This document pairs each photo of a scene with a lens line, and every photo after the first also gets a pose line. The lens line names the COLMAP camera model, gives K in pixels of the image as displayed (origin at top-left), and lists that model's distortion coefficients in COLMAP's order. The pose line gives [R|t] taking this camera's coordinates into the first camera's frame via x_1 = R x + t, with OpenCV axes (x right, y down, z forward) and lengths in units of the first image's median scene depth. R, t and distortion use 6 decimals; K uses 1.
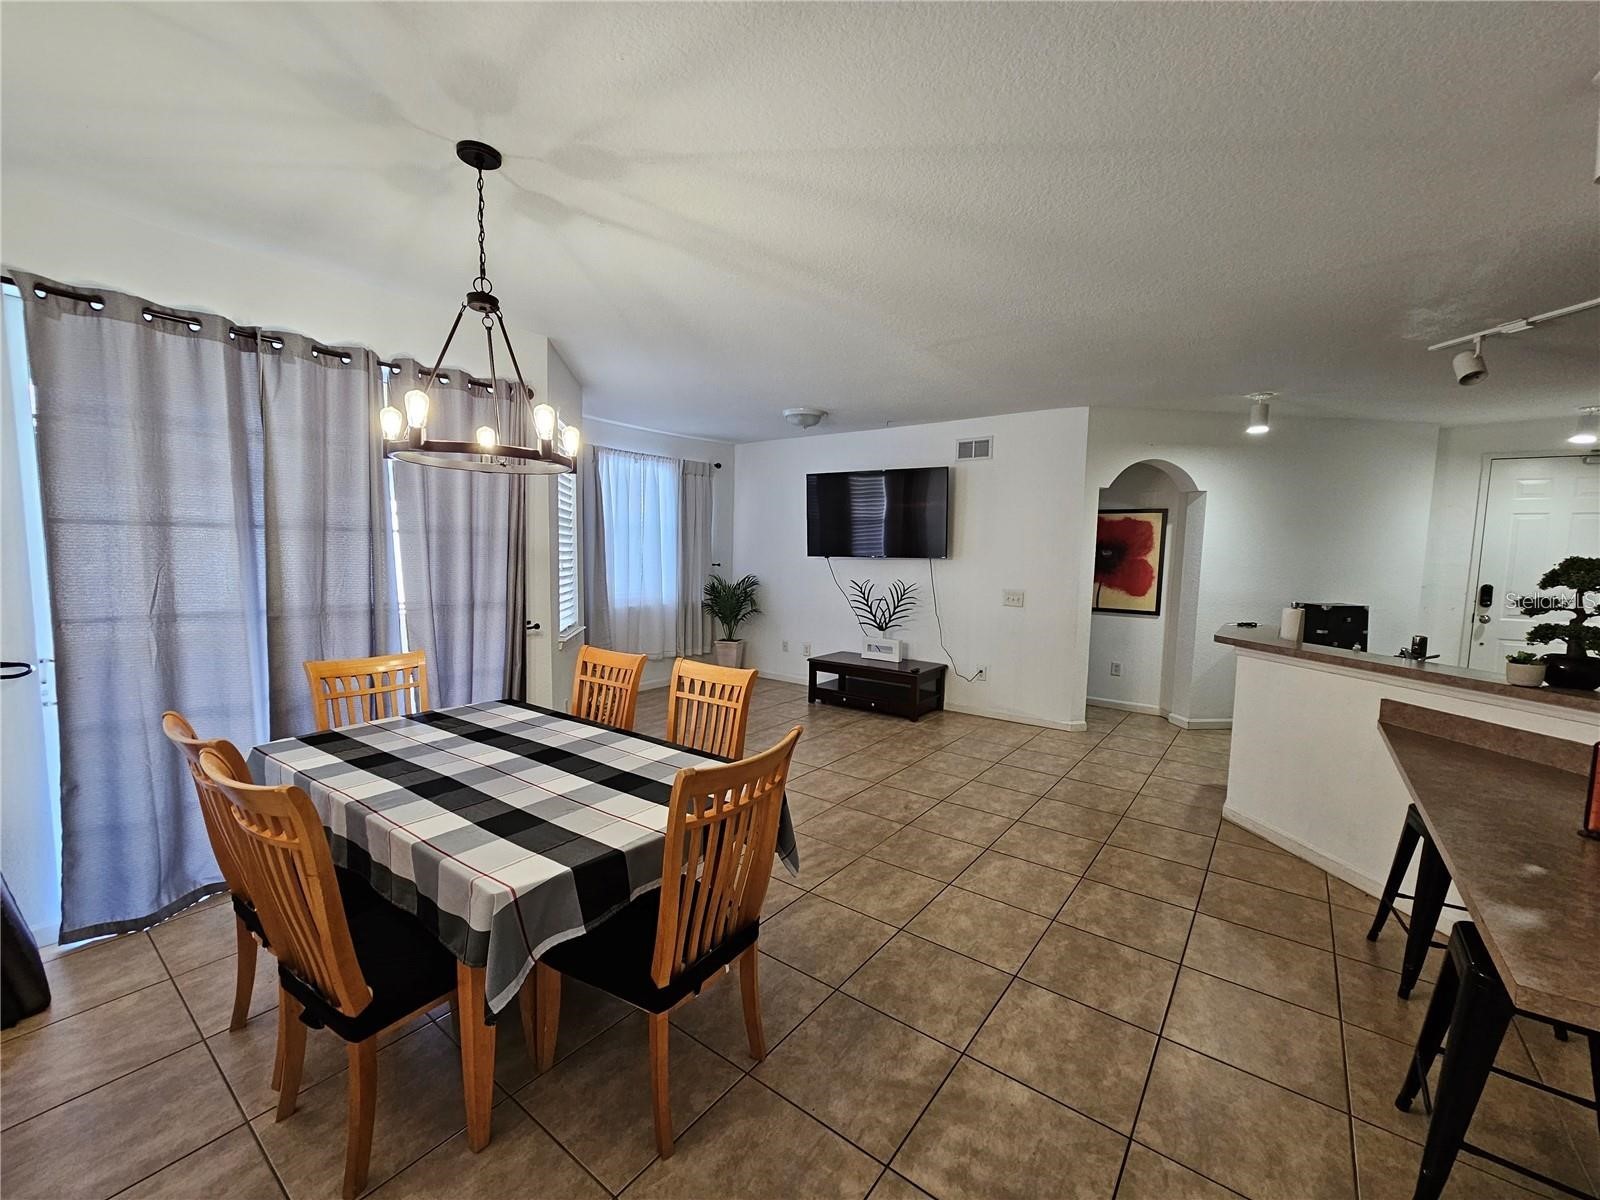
lens RADIAL K [[650.0, 0, 799.2], [0, 650.0, 603.0], [0, 0, 1]] dist [-0.001173, -0.000051]
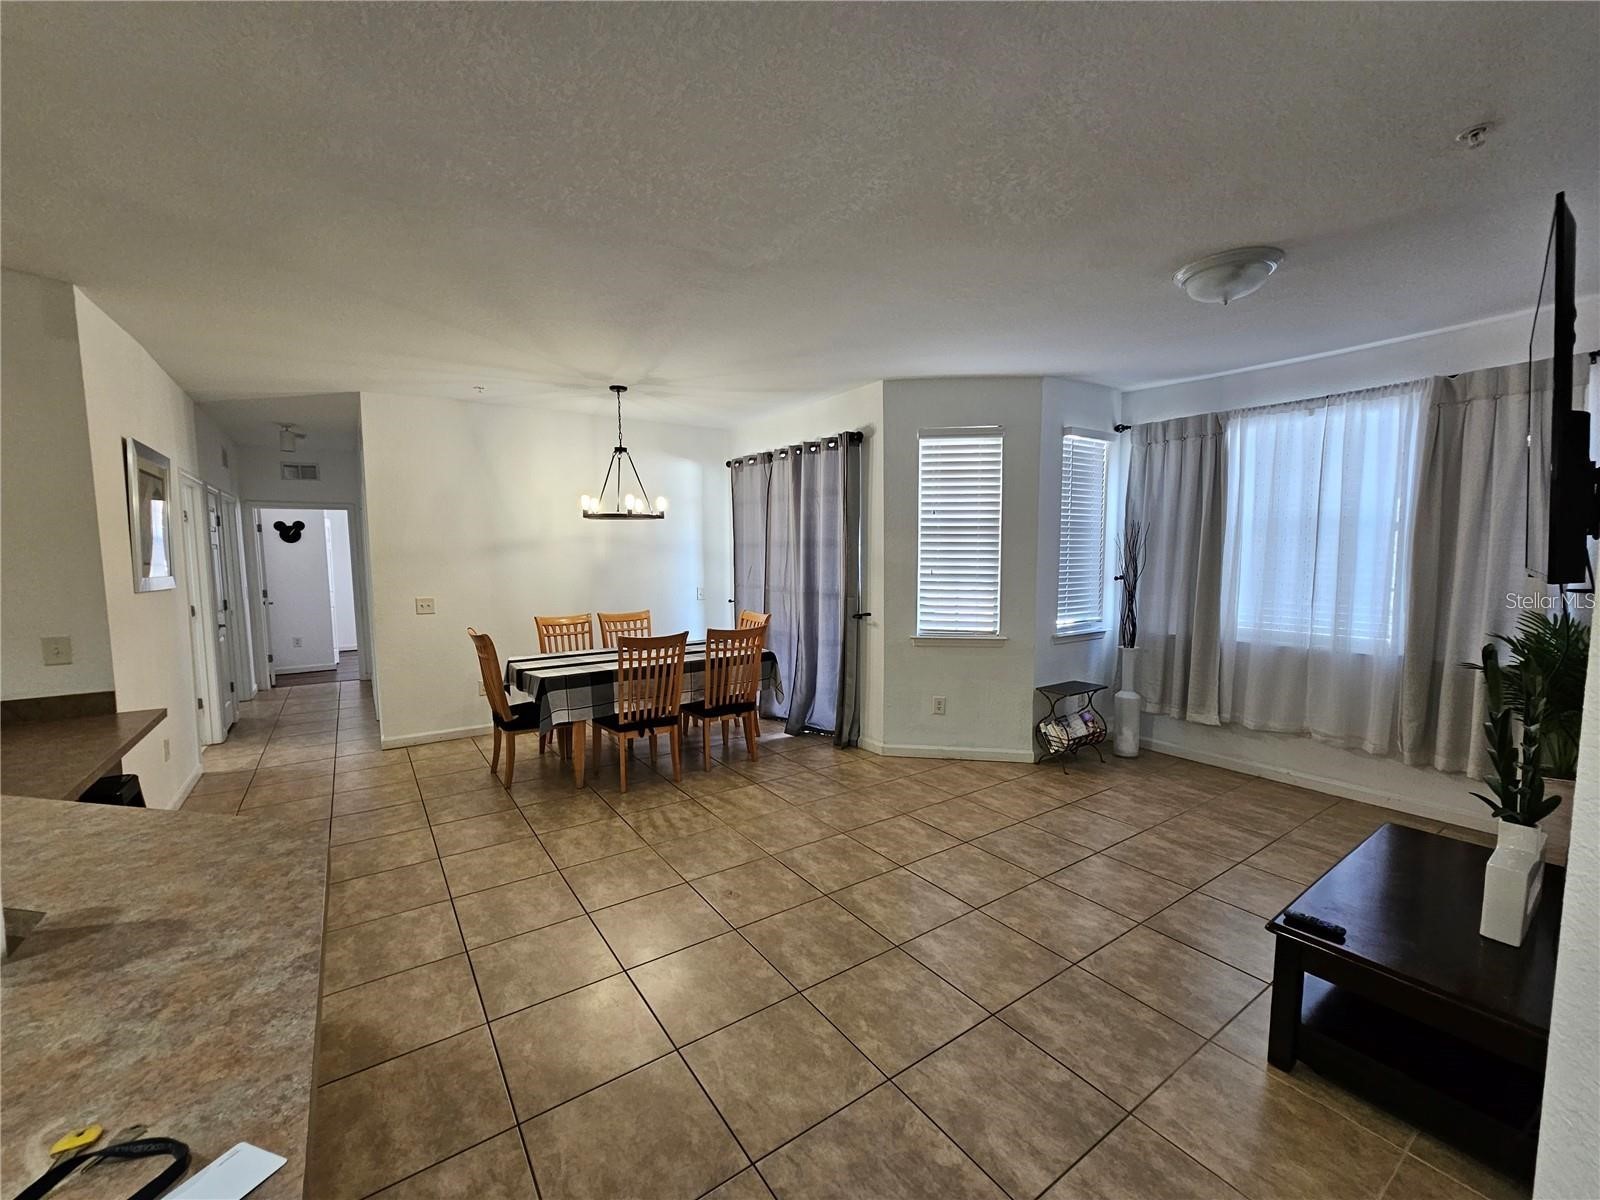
lens RADIAL K [[650.0, 0, 796.0], [0, 650.0, 607.2], [0, 0, 1]] dist [-0.001173, -0.000051]
pose [[-0.312918, 0.069490, -0.947235, 1.012884], [-0.078814, 0.991981, 0.098808, -0.117251], [0.946504, 0.105574, -0.304932, 1.538507]]
